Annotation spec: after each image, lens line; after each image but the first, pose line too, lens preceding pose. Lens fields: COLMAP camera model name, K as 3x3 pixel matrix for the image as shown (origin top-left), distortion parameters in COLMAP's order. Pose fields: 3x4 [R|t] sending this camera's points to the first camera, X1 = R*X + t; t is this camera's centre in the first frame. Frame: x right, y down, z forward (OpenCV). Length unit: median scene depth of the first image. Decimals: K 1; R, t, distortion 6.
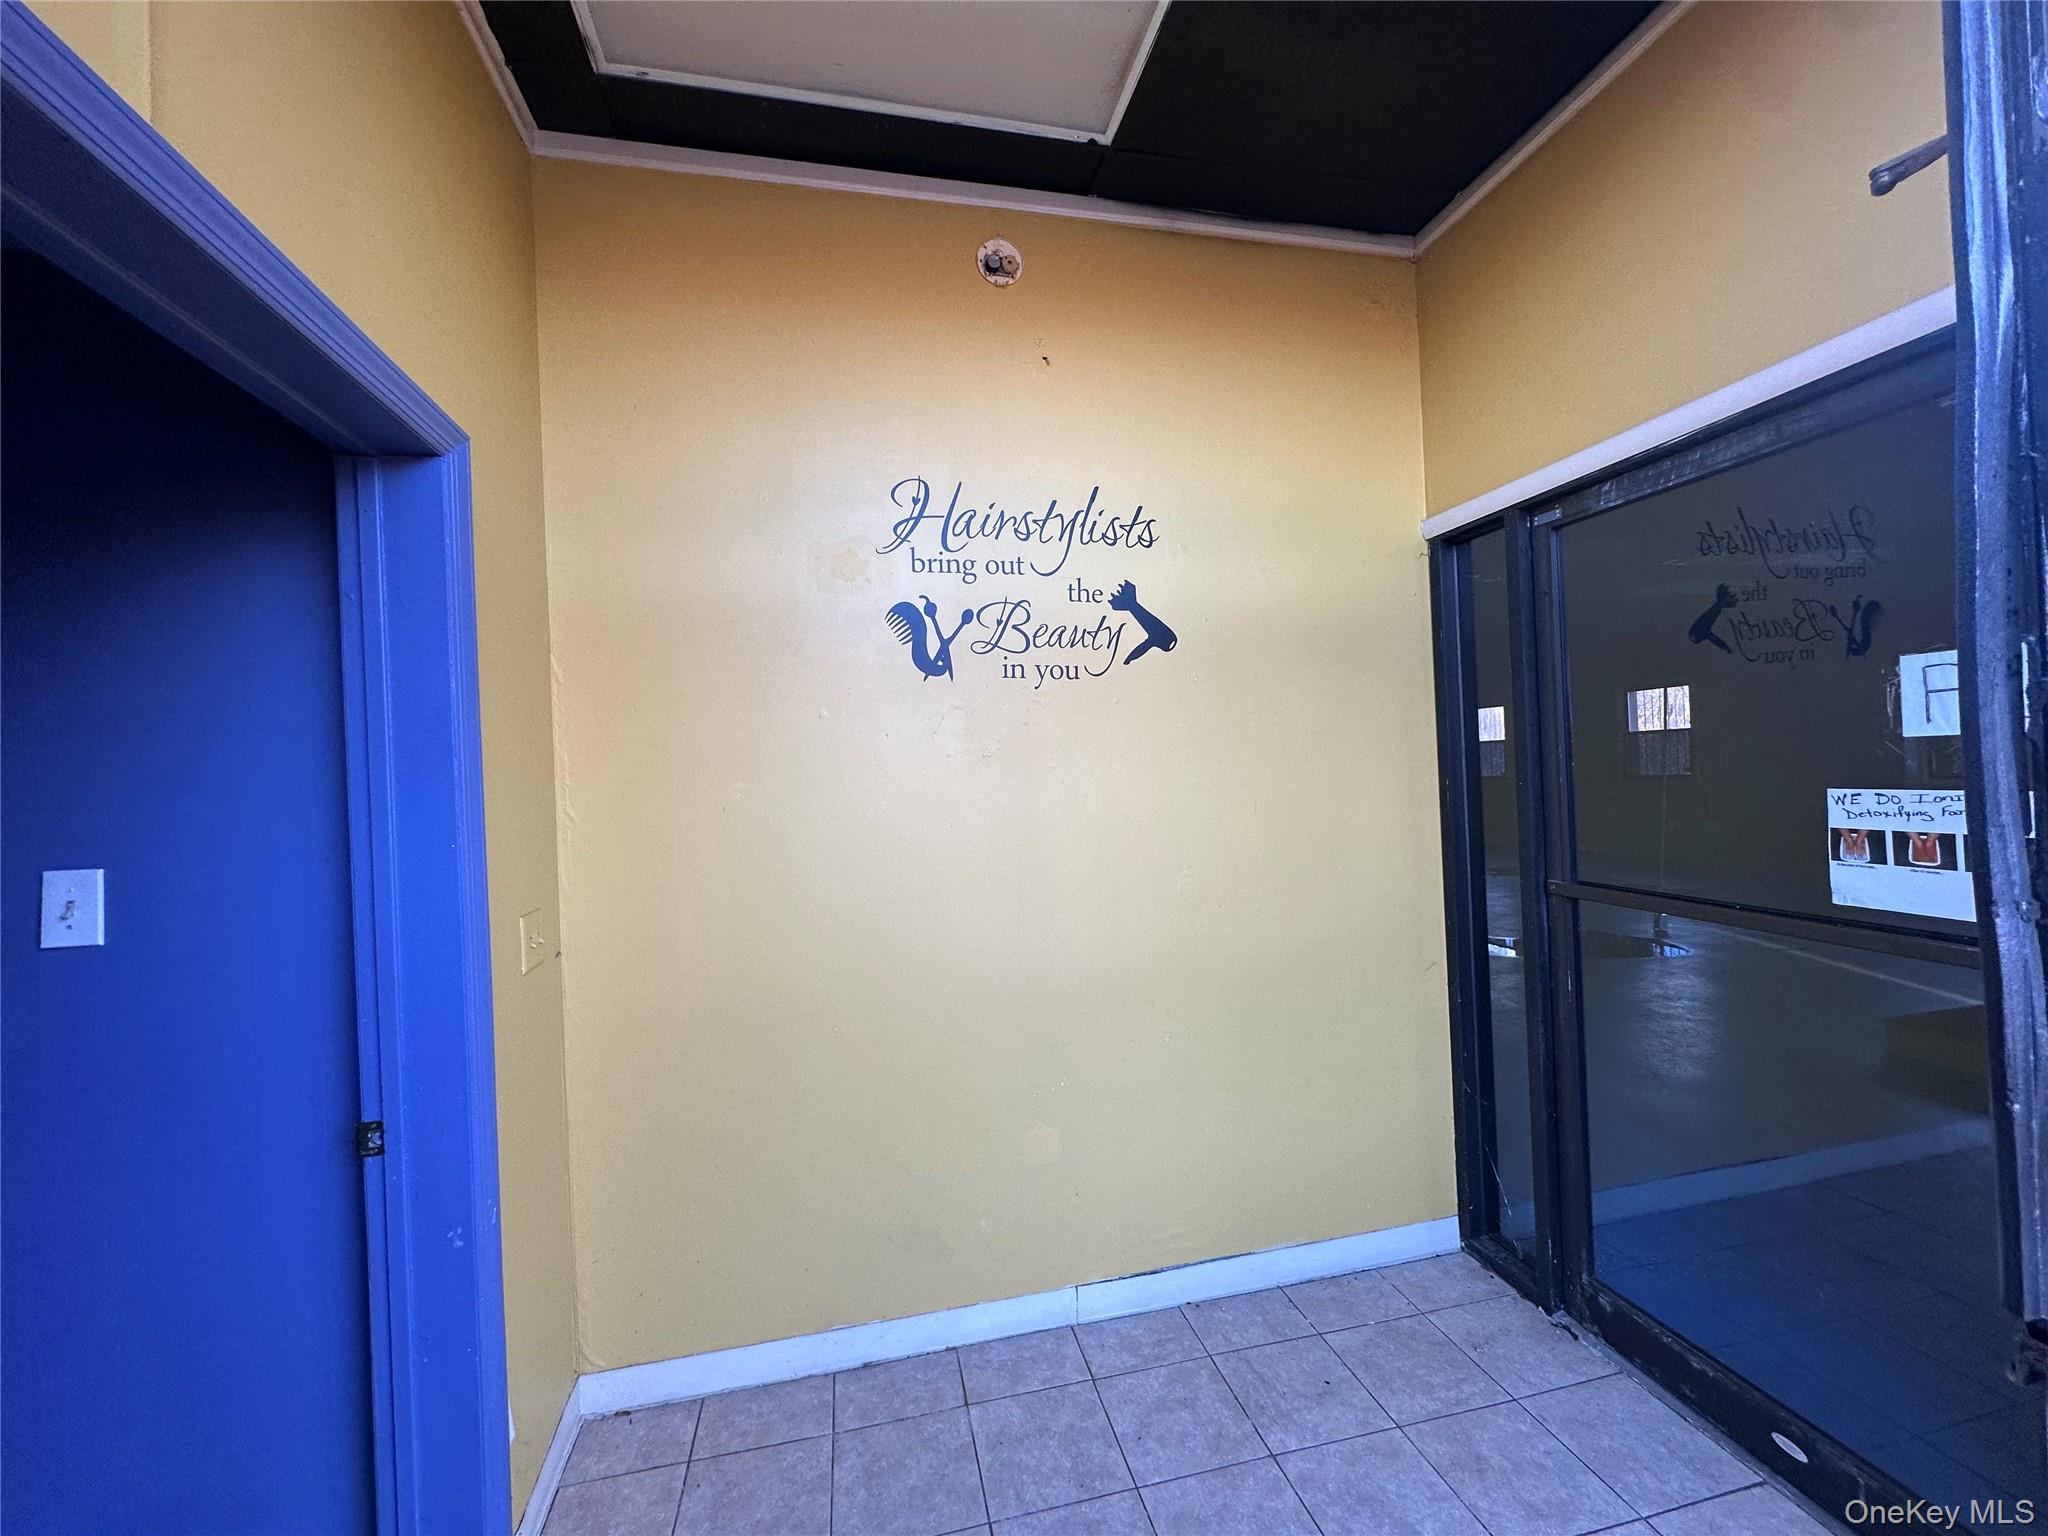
lens RADIAL K [[810.1, 0, 1020.4], [0, 810.1, 770.9], [0, 0, 1]] dist [-0.001014, -0.000402]
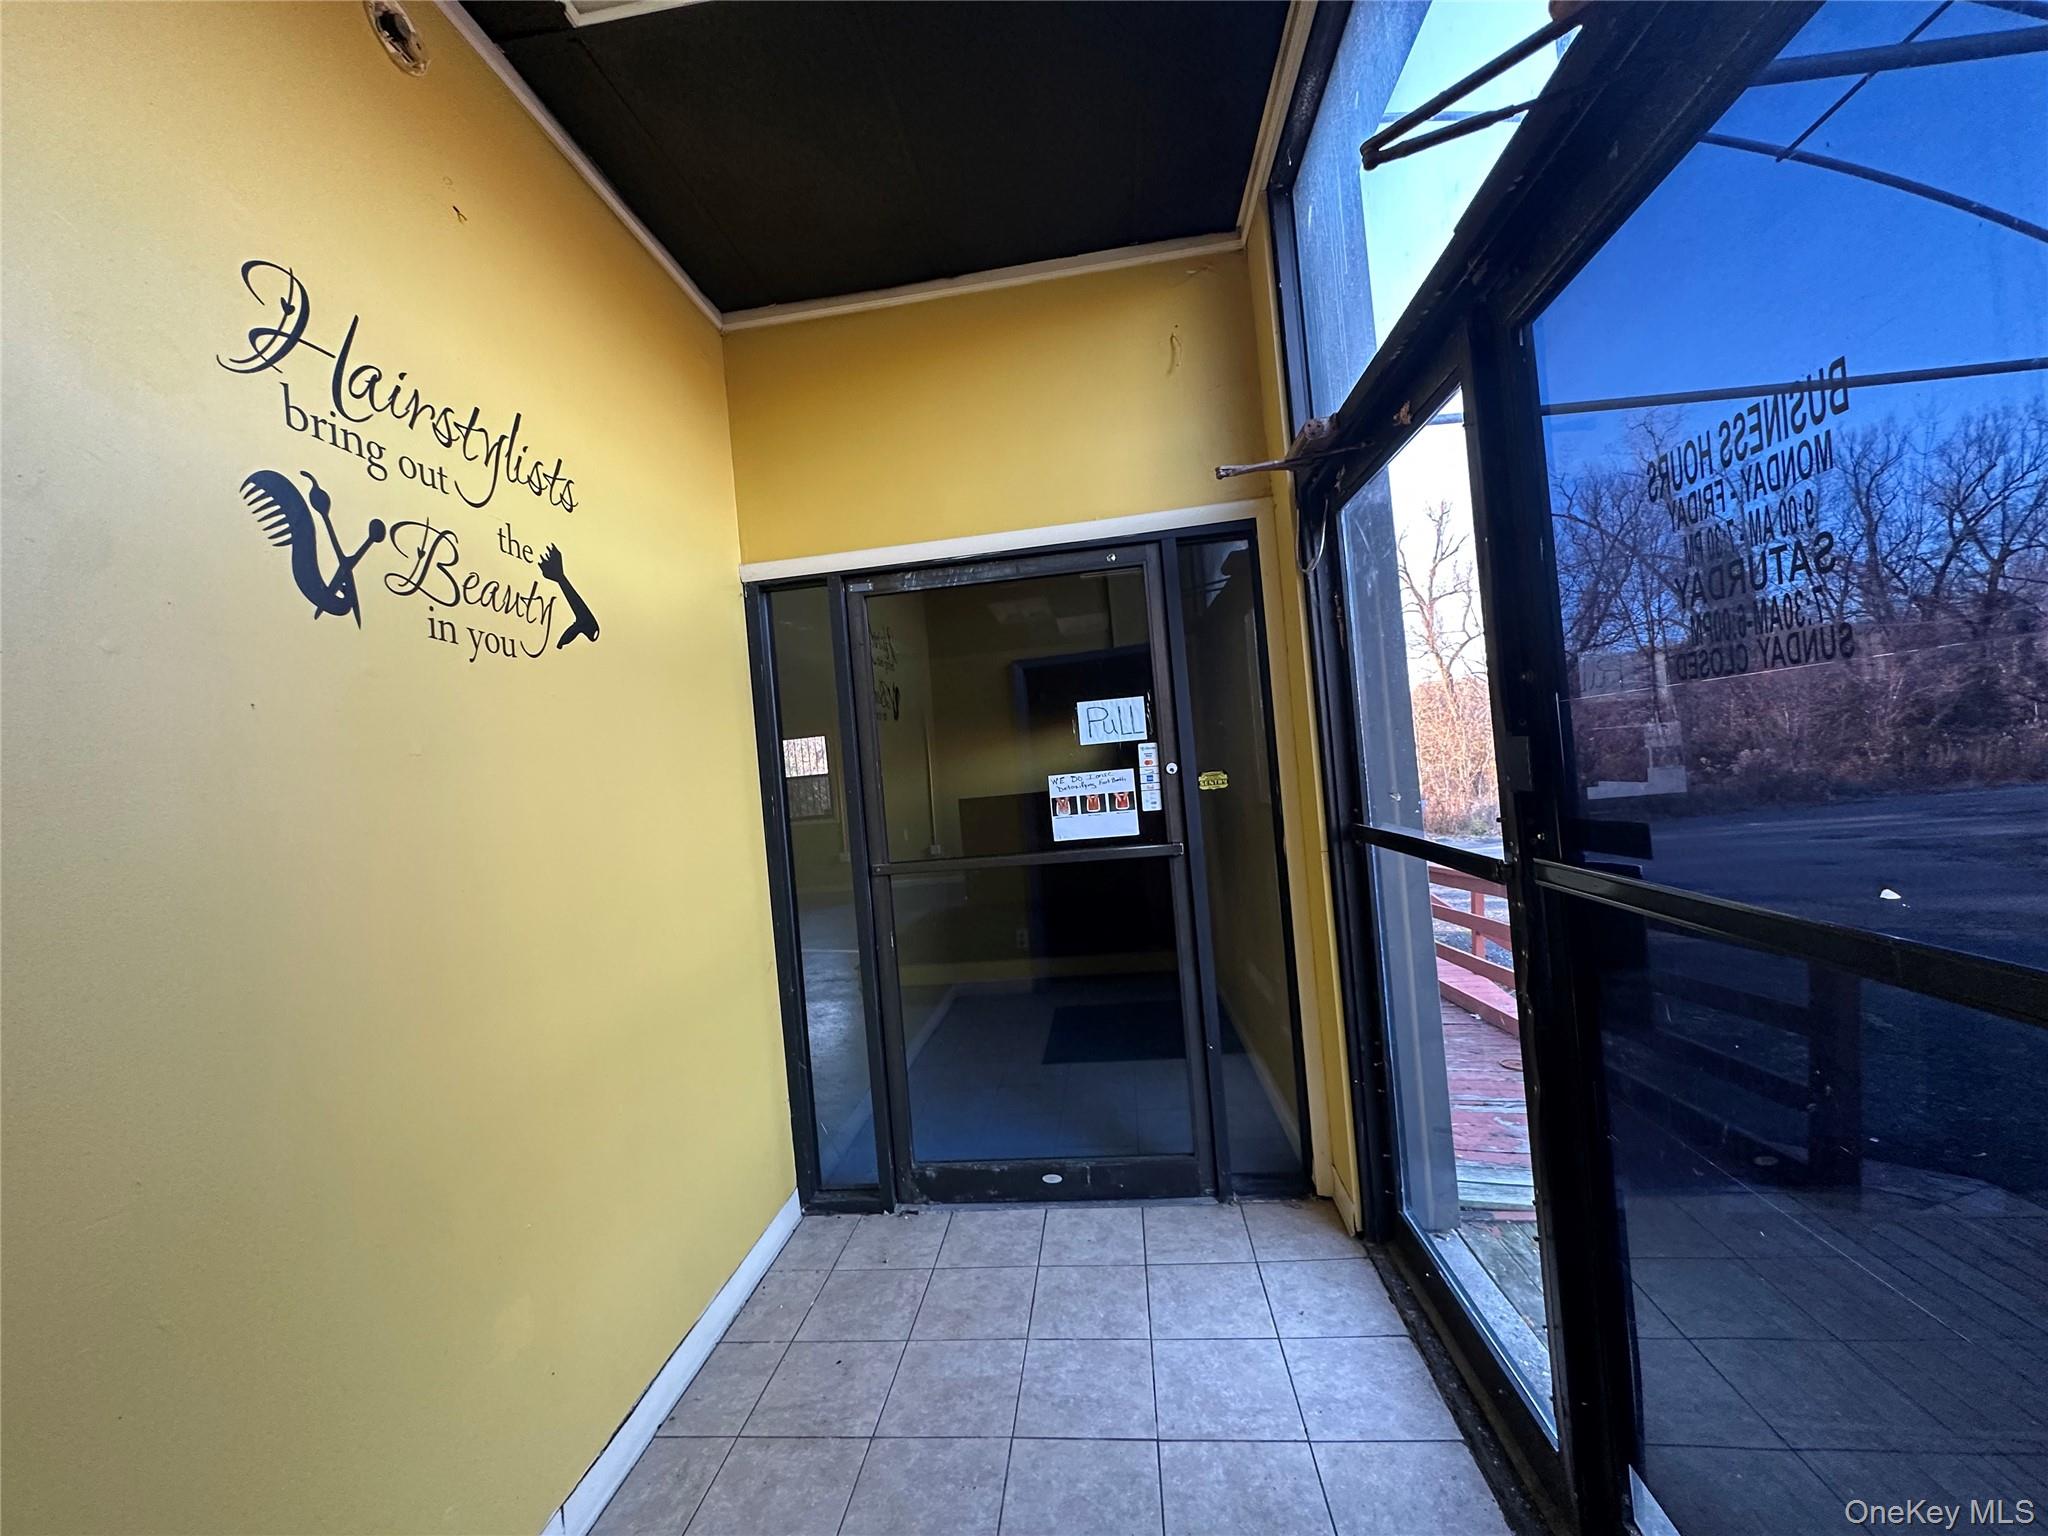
lens RADIAL K [[810.1, 0, 1020.4], [0, 810.1, 770.9], [0, 0, 1]] dist [-0.001014, -0.000402]
pose [[0.328675, 0.016578, 0.944298, -0.486373], [0.077388, 0.996011, -0.044422, 0.060103], [-0.941267, 0.087678, 0.326081, 0.343140]]
